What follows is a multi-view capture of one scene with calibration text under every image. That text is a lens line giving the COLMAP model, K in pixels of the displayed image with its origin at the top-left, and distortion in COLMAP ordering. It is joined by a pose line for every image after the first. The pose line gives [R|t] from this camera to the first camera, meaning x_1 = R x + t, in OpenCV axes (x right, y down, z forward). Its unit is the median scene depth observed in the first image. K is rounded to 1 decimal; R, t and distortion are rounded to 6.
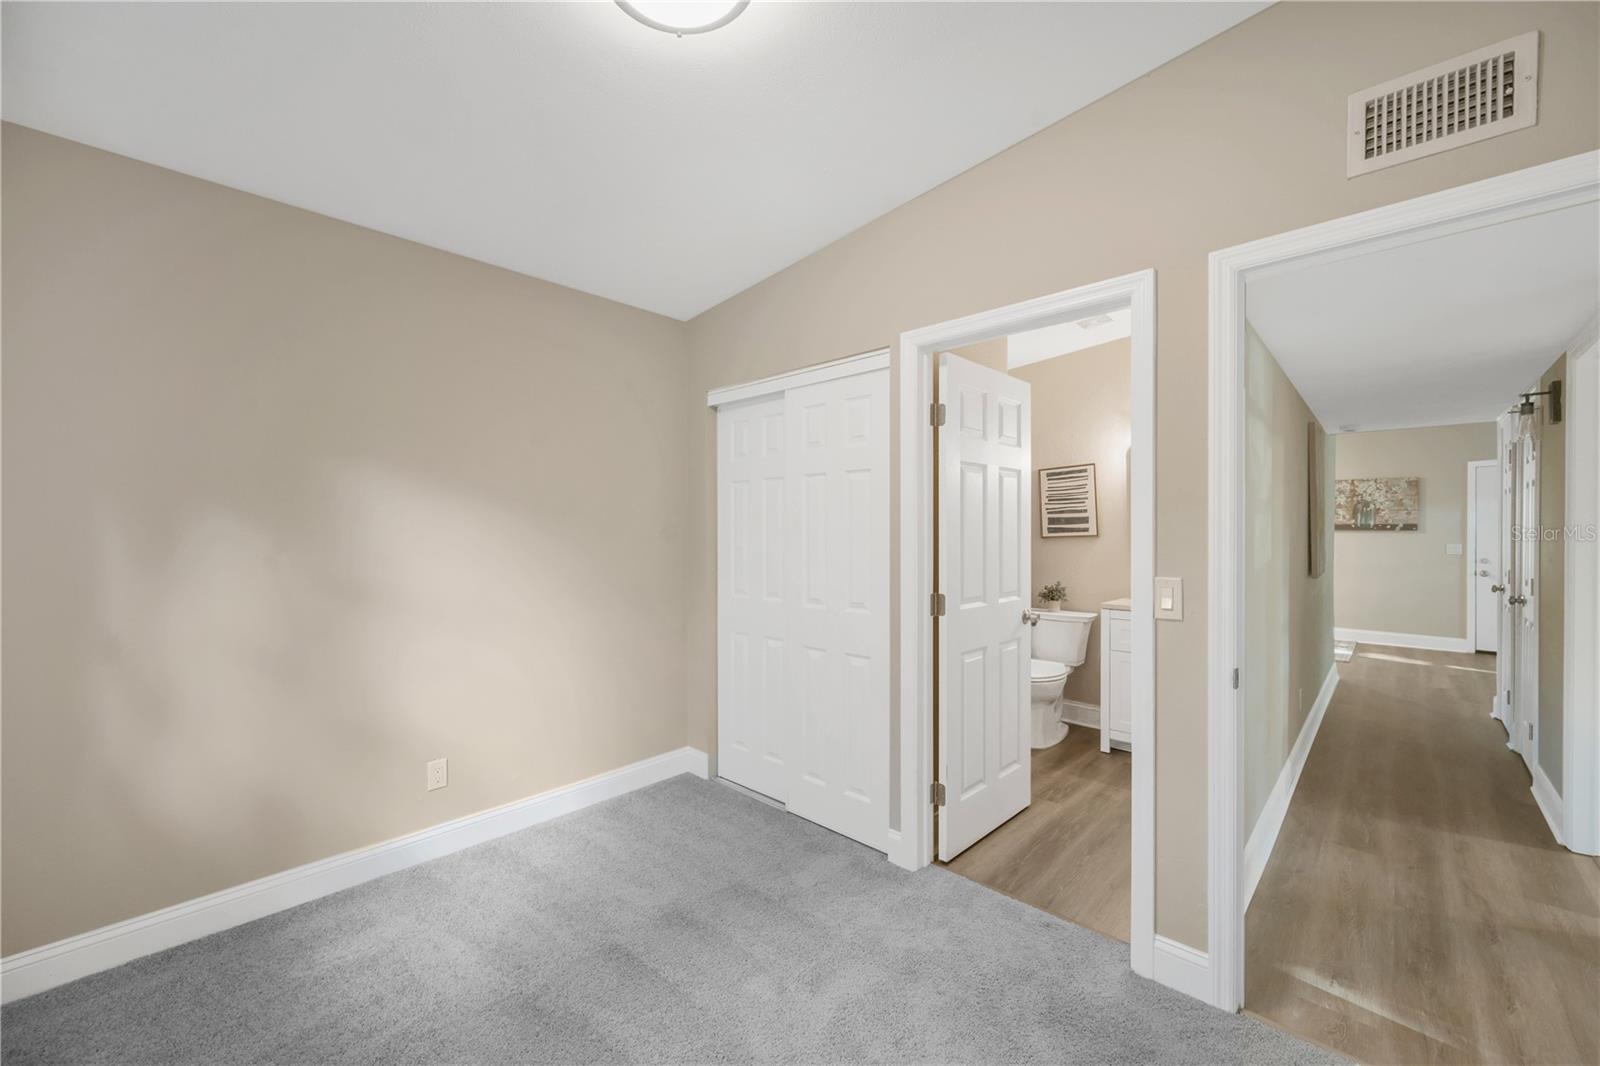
lens RADIAL K [[626.5, 0, 804.4], [0, 626.5, 530.7], [0, 0, 1]] dist [-0.000571, -0.000084]
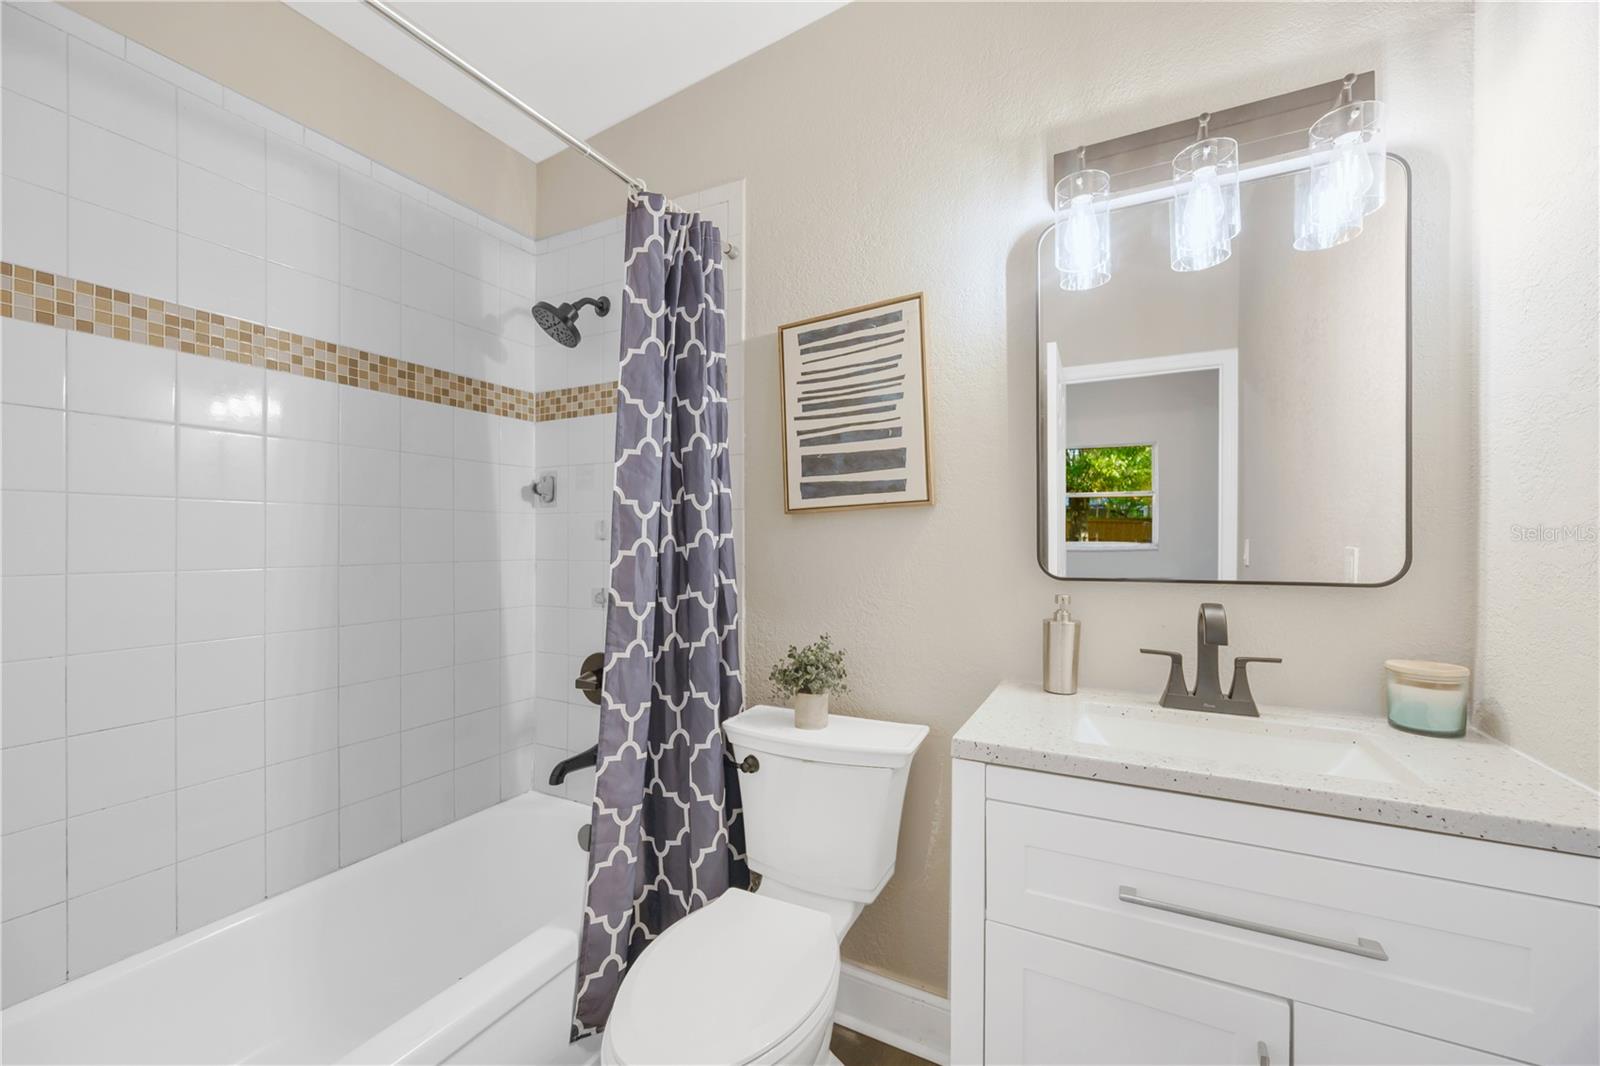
lens RADIAL K [[632.9, 0, 800.4], [0, 632.9, 541.4], [0, 0, 1]] dist [-0.002433, -0.000204]
pose [[0.965785, 0.002285, 0.259335, 0.300686], [-0.001821, 0.999996, -0.002032, 0.029981], [-0.259339, 0.001490, 0.965785, 0.662973]]
